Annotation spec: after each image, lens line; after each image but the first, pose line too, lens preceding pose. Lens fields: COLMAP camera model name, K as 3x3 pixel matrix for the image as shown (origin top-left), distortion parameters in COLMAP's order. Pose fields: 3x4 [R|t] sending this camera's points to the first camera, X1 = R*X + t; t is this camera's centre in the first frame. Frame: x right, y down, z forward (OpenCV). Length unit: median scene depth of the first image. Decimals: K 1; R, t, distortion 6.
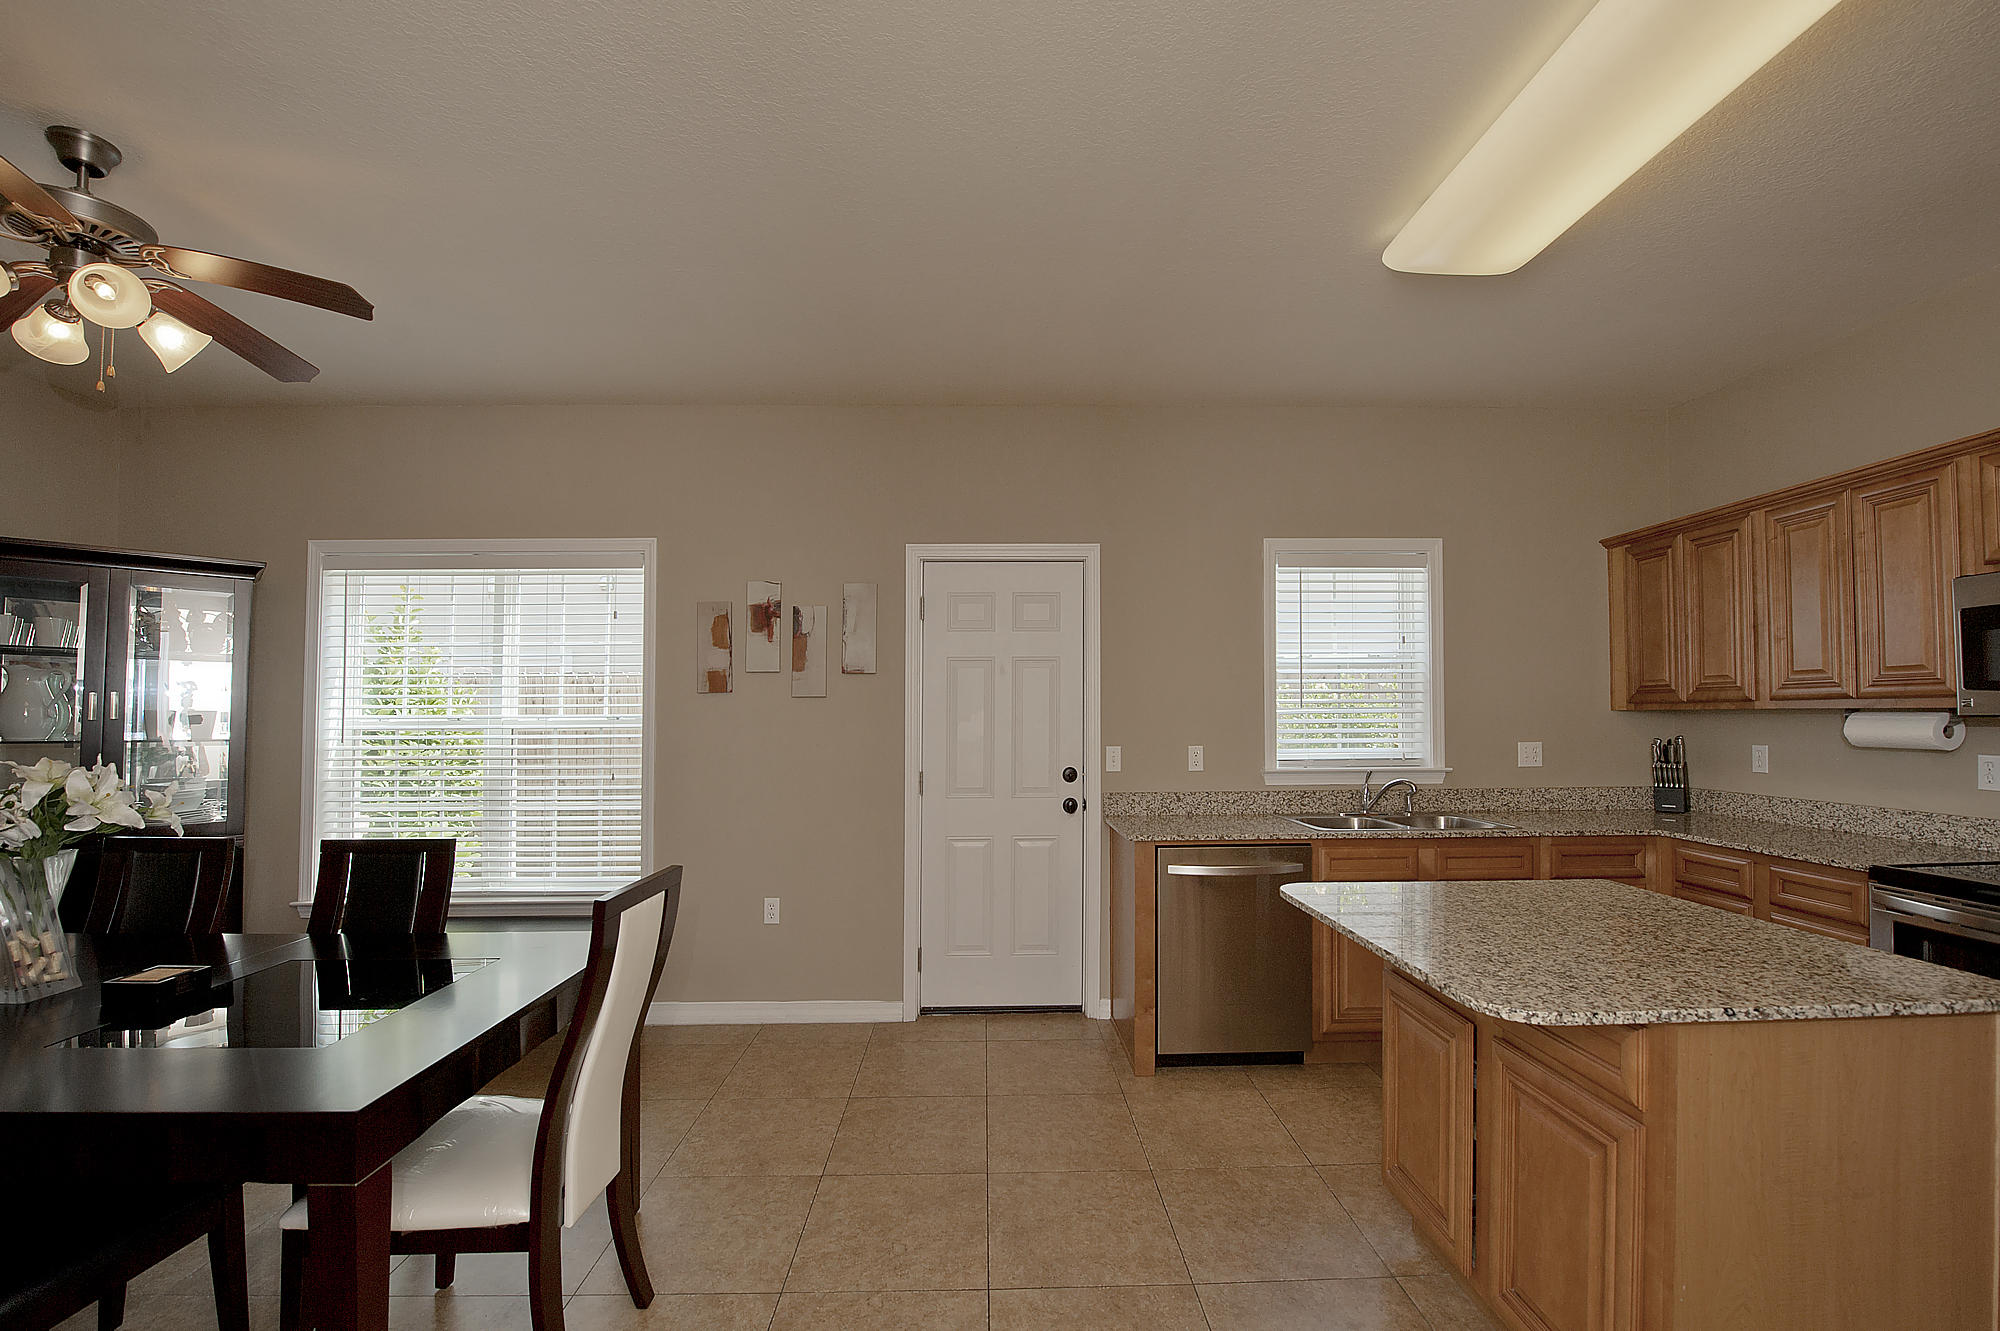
lens RADIAL K [[839.7, 0, 972.1], [0, 839.7, 686.3], [0, 0, 1]] dist [-0.019130, -0.001134]
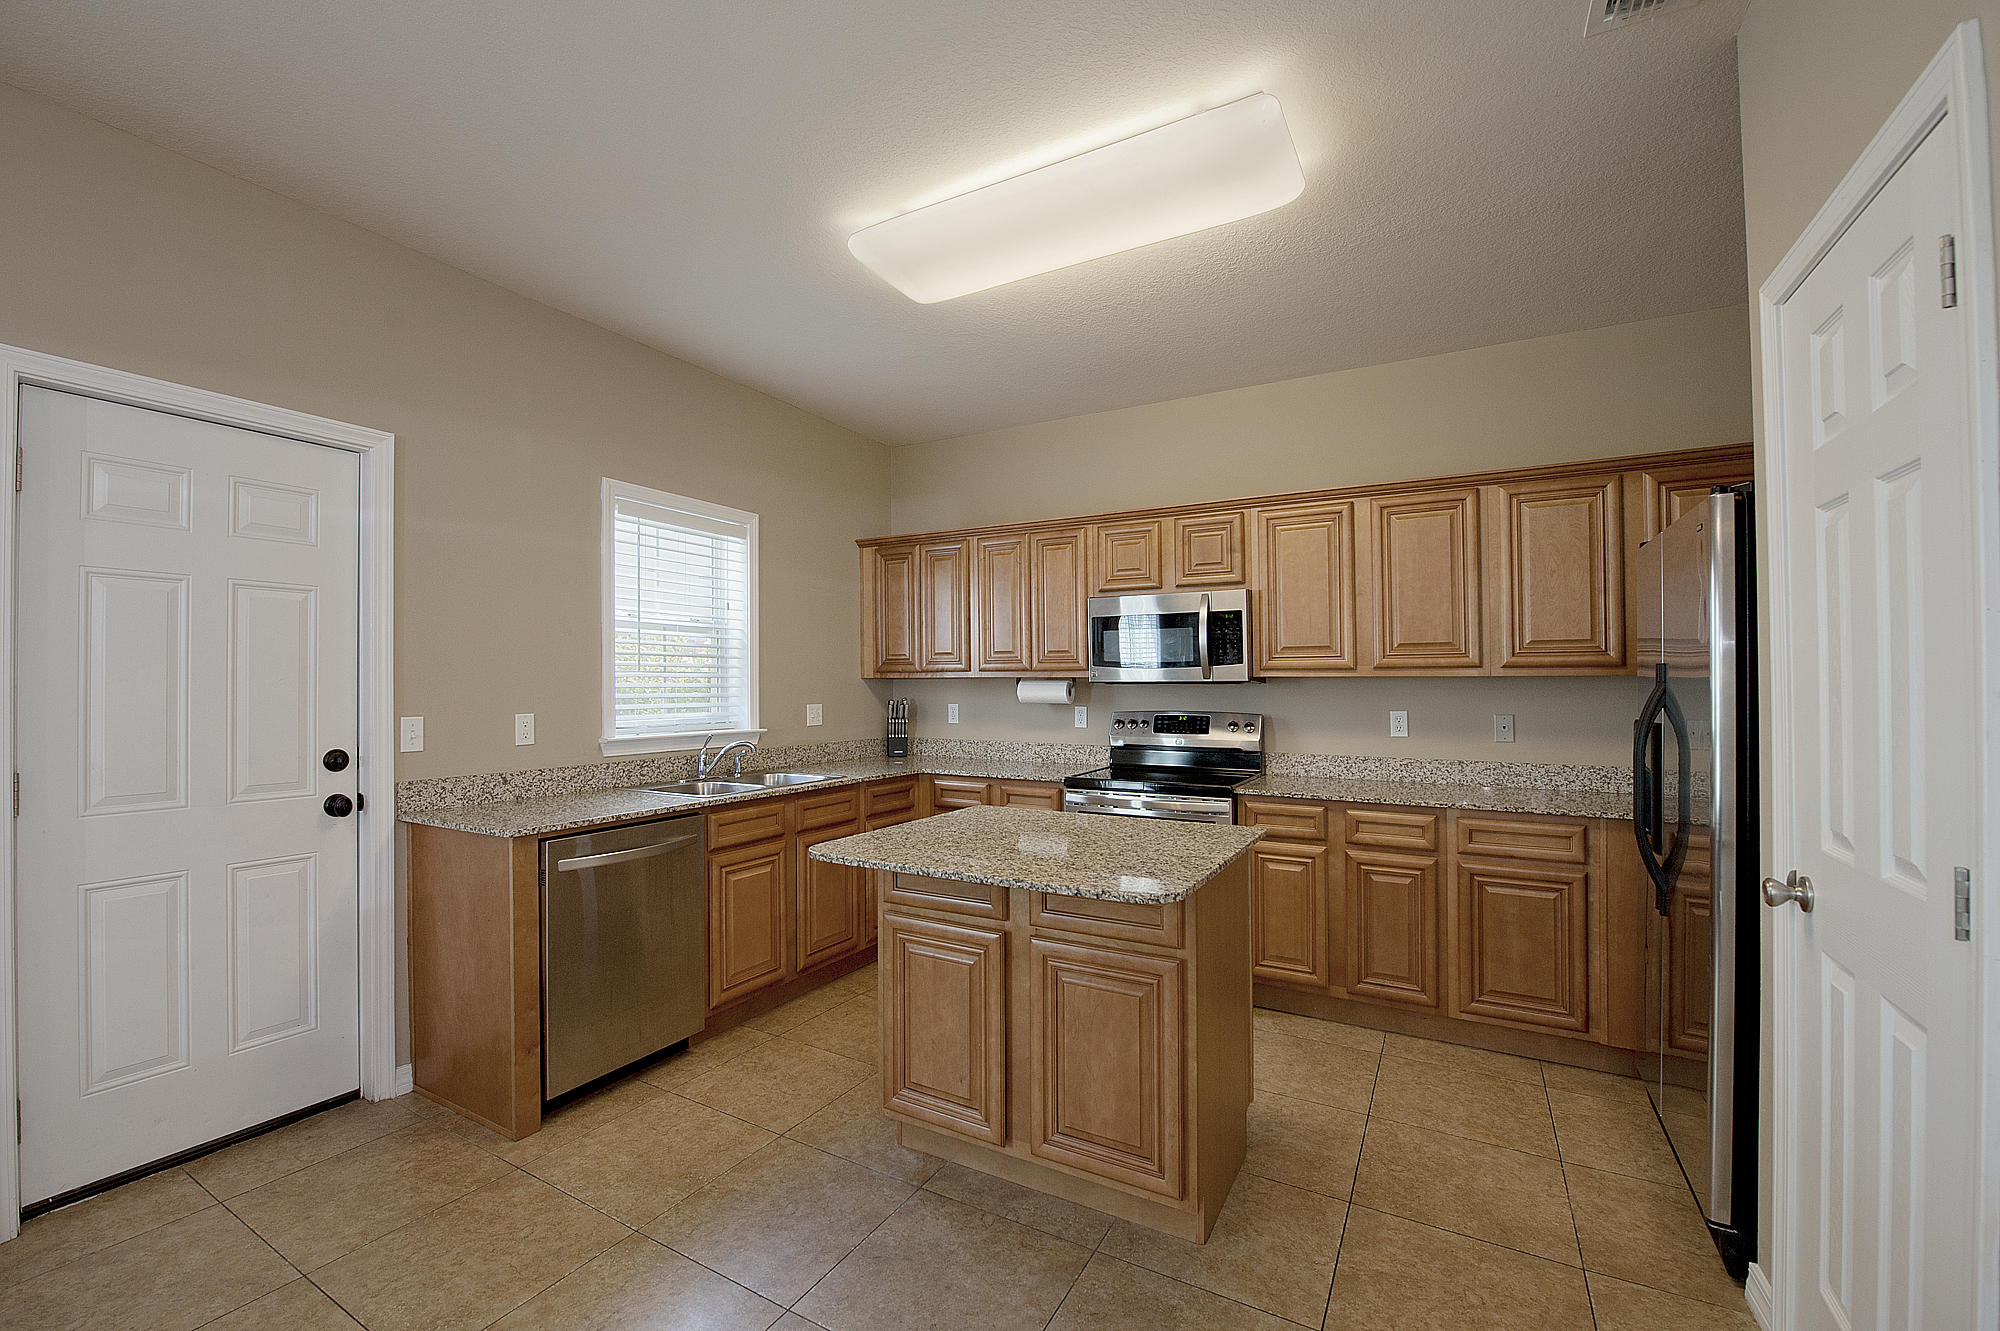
lens RADIAL K [[834.5, 0, 998.2], [0, 834.5, 676.6], [0, 0, 1]] dist [-0.001870, -0.008886]
pose [[0.489629, 0.016226, 0.871780, -0.220188], [-0.033892, 0.999425, 0.000433, 0.019416], [-0.871272, -0.029758, 0.489898, 0.211150]]
